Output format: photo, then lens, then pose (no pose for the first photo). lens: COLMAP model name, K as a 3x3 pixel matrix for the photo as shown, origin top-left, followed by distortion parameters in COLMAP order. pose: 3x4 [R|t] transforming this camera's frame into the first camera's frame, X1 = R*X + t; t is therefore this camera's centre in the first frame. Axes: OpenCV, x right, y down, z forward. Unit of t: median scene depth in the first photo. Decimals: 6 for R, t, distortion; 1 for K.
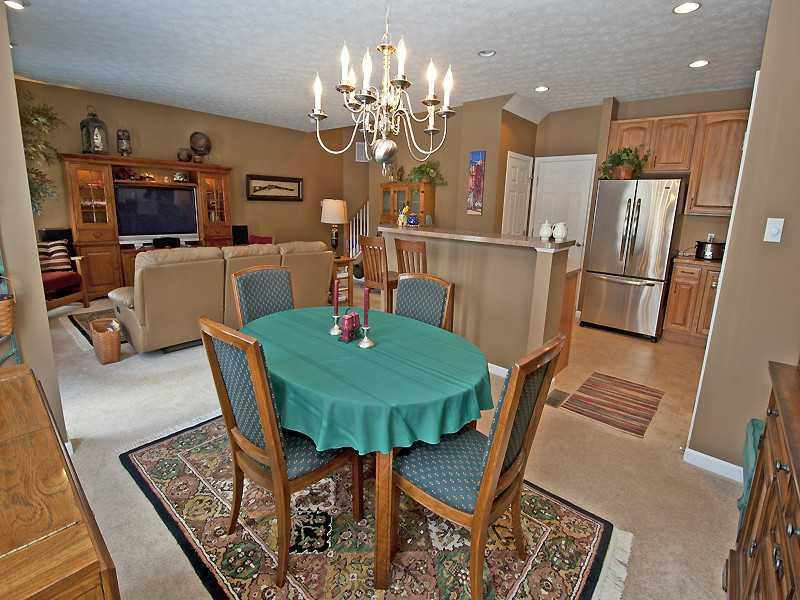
lens RADIAL K [[372.3, 0, 402.3], [0, 372.3, 273.4], [0, 0, 1]] dist [0.018627, -0.027007]
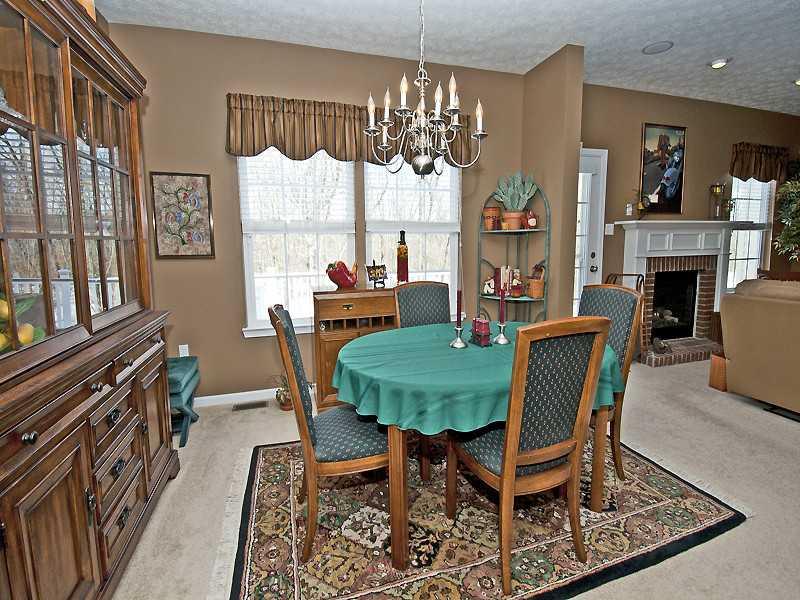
lens RADIAL K [[369.2, 0, 400.8], [0, 369.2, 281.9], [0, 0, 1]] dist [0.022849, -0.024461]
pose [[-0.535036, 0.067126, -0.842158, 0.310815], [-0.157448, 0.971451, 0.177461, -0.051112], [0.830028, 0.227544, -0.509193, 0.499287]]
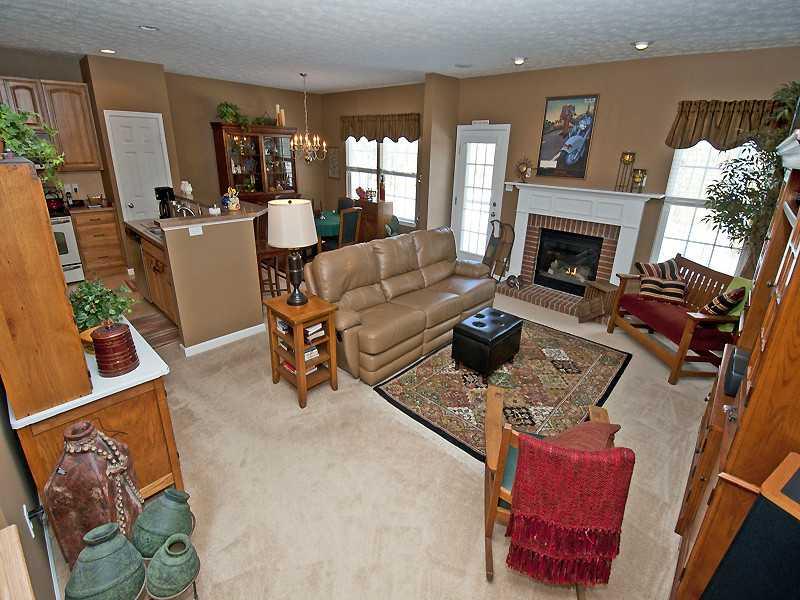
lens RADIAL K [[372.3, 0, 402.3], [0, 372.3, 273.4], [0, 0, 1]] dist [0.018627, -0.027007]
pose [[-0.996952, -0.075792, 0.018517, -0.371393], [-0.057332, 0.872626, 0.485012, -0.380174], [-0.052918, 0.482472, -0.874312, 1.526241]]
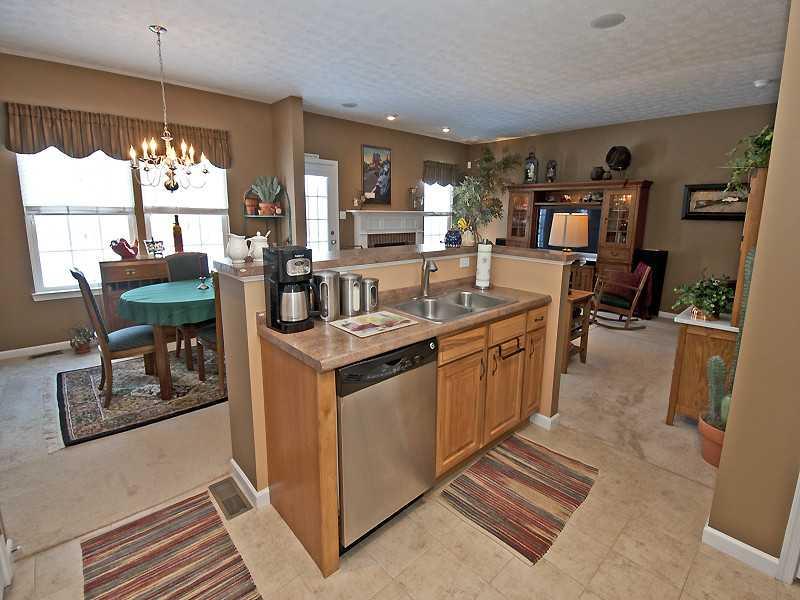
lens RADIAL K [[379.1, 0, 401.6], [0, 379.1, 280.4], [0, 0, 1]] dist [0.001566, -0.014379]
pose [[-0.114072, 0.144836, -0.982858, 0.598388], [-0.201125, 0.965464, 0.165616, -0.129735], [0.972901, 0.216570, -0.081002, 0.774792]]
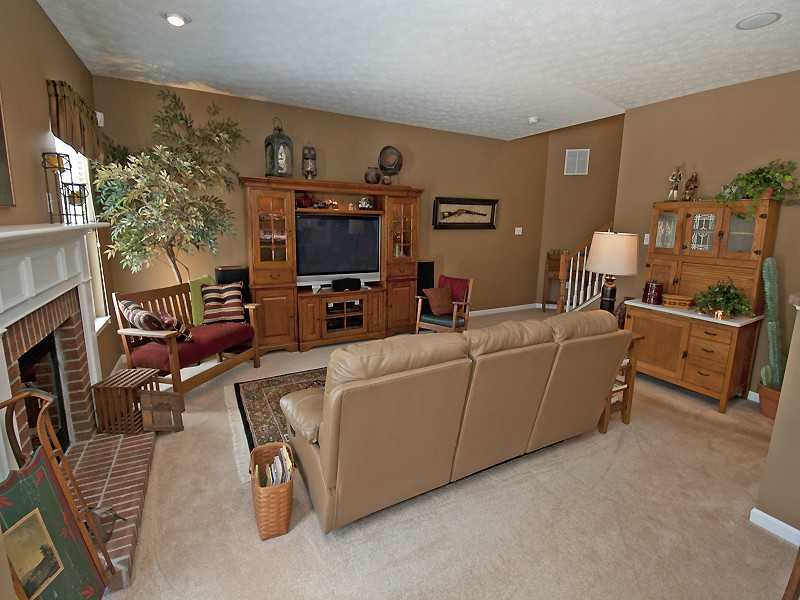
lens RADIAL K [[372.3, 0, 402.3], [0, 372.3, 273.4], [0, 0, 1]] dist [0.018627, -0.027007]
pose [[0.935296, 0.035493, -0.352082, -0.284539], [-0.054896, 0.997465, -0.045276, -0.091725], [0.349582, 0.061674, 0.934874, 0.351594]]
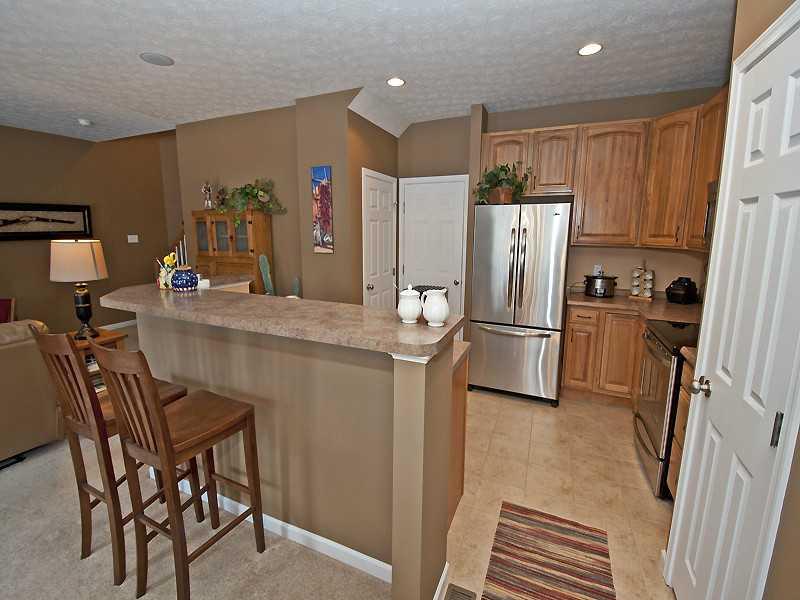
lens RADIAL K [[348.0, 0, 401.7], [0, 348.0, 281.5], [0, 0, 1]] dist [0.001139, -0.014529]
pose [[0.952840, -0.068689, 0.295598, 0.143160], [0.078818, 0.996636, -0.022472, -0.080855], [-0.293060, 0.044711, 0.955048, 0.334068]]
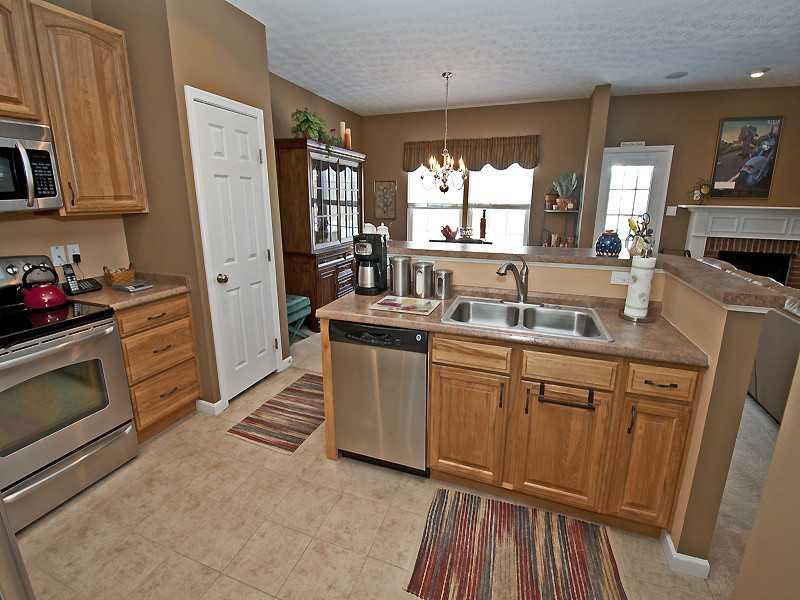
lens RADIAL K [[348.0, 0, 401.7], [0, 348.0, 281.5], [0, 0, 1]] dist [0.001139, -0.014529]
pose [[-0.933100, 0.046371, -0.356616, 0.384963], [-0.098554, 0.920713, 0.377591, -0.198685], [0.345850, 0.387476, -0.854547, 1.062272]]
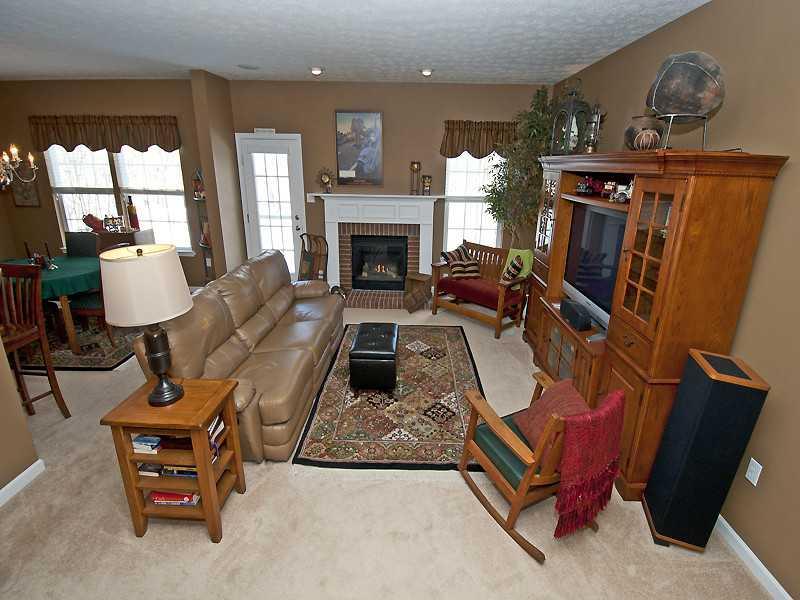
lens RADIAL K [[372.3, 0, 402.3], [0, 372.3, 273.4], [0, 0, 1]] dist [0.018627, -0.027007]
pose [[-0.770981, 0.132635, -0.622893, -0.156738], [-0.158512, 0.907328, 0.389398, -0.350055], [0.616816, 0.398954, -0.678508, 1.398999]]
